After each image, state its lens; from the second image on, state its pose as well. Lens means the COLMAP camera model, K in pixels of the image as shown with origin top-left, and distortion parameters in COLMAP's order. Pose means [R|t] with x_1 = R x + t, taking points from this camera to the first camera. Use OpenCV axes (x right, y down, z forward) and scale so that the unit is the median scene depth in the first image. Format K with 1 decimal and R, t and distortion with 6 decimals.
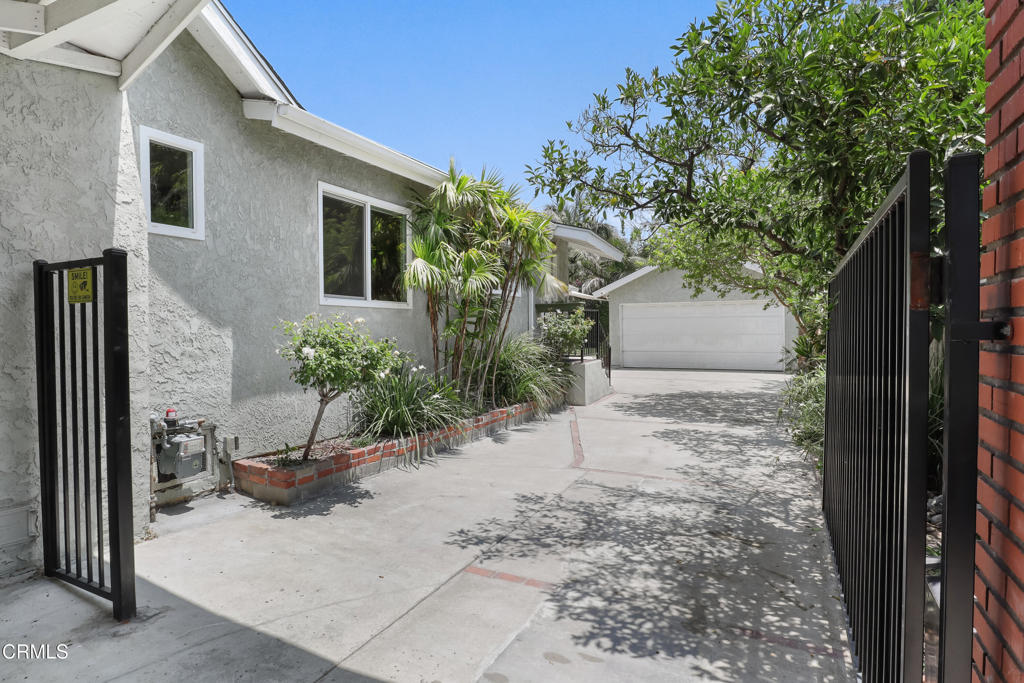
lens RADIAL K [[549.1, 0, 508.3], [0, 549.1, 340.9], [0, 0, 1]] dist [-0.022300, -0.000324]
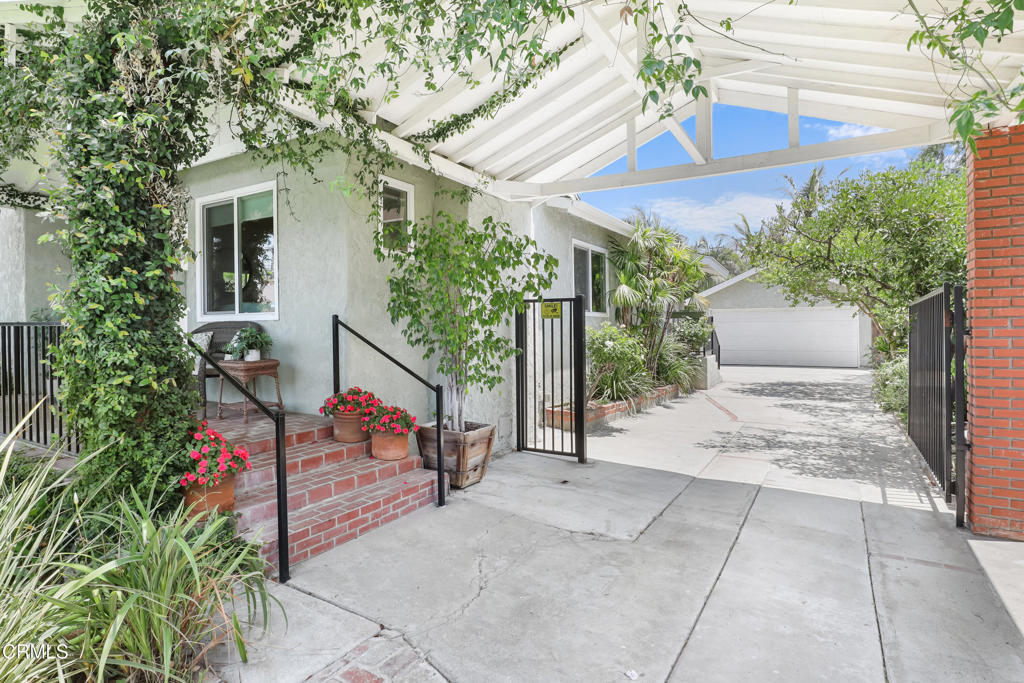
lens RADIAL K [[549.1, 0, 505.1], [0, 549.1, 335.5], [0, 0, 1]] dist [-0.022300, -0.000324]
pose [[0.996323, 0.003519, -0.085610, -0.319916], [-0.004617, 0.999910, -0.012630, 0.010035], [0.085557, 0.012979, 0.996249, -0.482421]]
